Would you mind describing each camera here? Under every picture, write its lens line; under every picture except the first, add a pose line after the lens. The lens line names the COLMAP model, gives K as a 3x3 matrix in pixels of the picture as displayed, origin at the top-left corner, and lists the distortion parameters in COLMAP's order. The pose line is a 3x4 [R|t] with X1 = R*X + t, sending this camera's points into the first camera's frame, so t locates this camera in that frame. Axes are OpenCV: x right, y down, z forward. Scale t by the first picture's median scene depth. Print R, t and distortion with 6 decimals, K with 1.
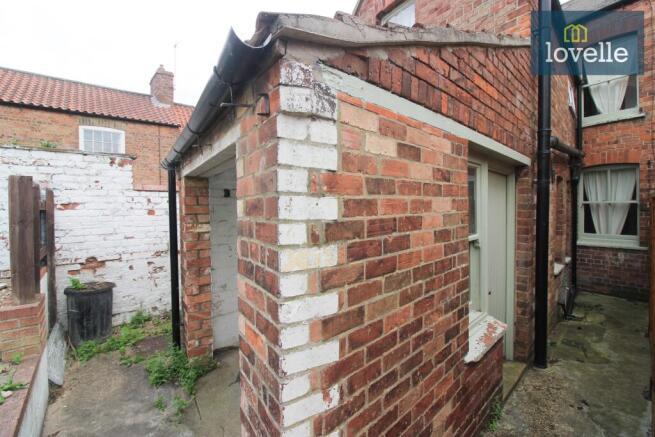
lens RADIAL K [[310.2, 0, 327.2], [0, 310.2, 214.4], [0, 0, 1]] dist [-0.020592, -0.001653]
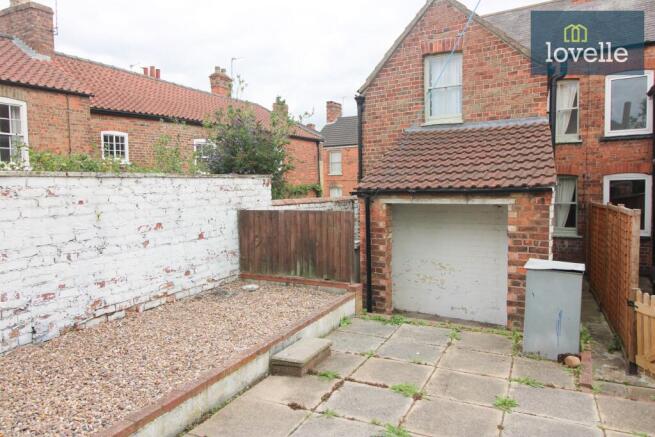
lens RADIAL K [[518.6, 0, 327.6], [0, 518.6, 218.1], [0, 0, 1]] dist [0.012973, -0.000906]
pose [[0.909688, -0.029882, 0.414215, -0.943429], [0.014213, 0.999064, 0.040859, -0.082850], [-0.415048, -0.031281, 0.909262, -0.654259]]
